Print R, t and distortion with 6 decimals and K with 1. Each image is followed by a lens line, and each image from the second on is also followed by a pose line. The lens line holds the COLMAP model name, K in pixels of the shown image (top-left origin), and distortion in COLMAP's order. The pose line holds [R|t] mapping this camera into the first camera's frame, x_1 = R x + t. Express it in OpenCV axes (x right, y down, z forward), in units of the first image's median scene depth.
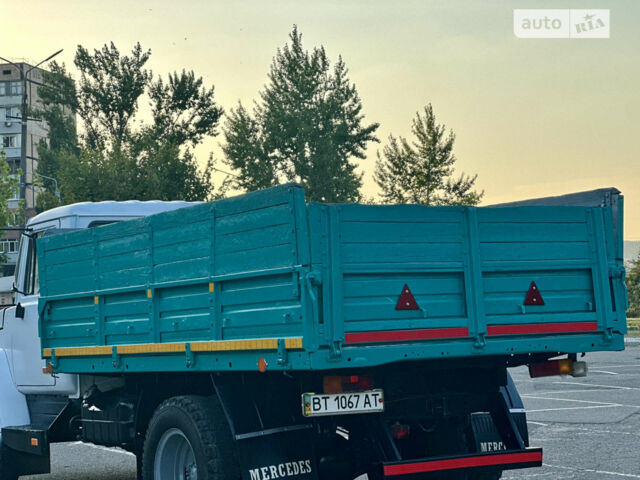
lens RADIAL K [[1449.6, 0, 309.3], [0, 1449.6, 224.3], [0, 0, 1]] dist [-0.213624, 7.528727]
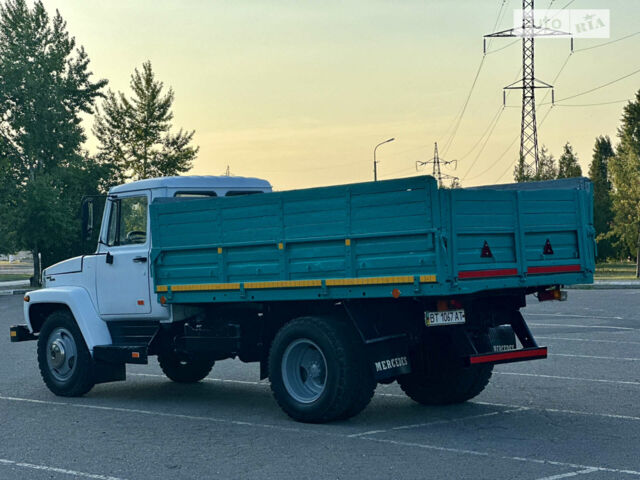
lens RADIAL K [[1449.6, 0, 309.3], [0, 1449.6, 224.3], [0, 0, 1]] dist [-0.213624, 7.528727]
pose [[0.973275, 0.005555, 0.229576, -0.371552], [-0.013584, 0.999350, 0.033407, -0.019990], [-0.229241, -0.035633, 0.972717, -0.364130]]
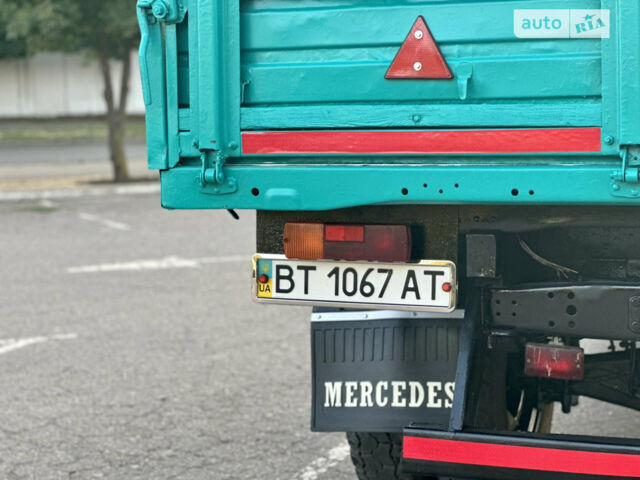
lens RADIAL K [[1449.6, 0, 309.3], [0, 1449.6, 224.3], [0, 0, 1]] dist [-0.213624, 7.528727]
pose [[0.586433, 0.101716, -0.803586, 0.296224], [0.051815, 0.985341, 0.162535, 0.024906], [0.808339, -0.136954, 0.572567, 0.579156]]
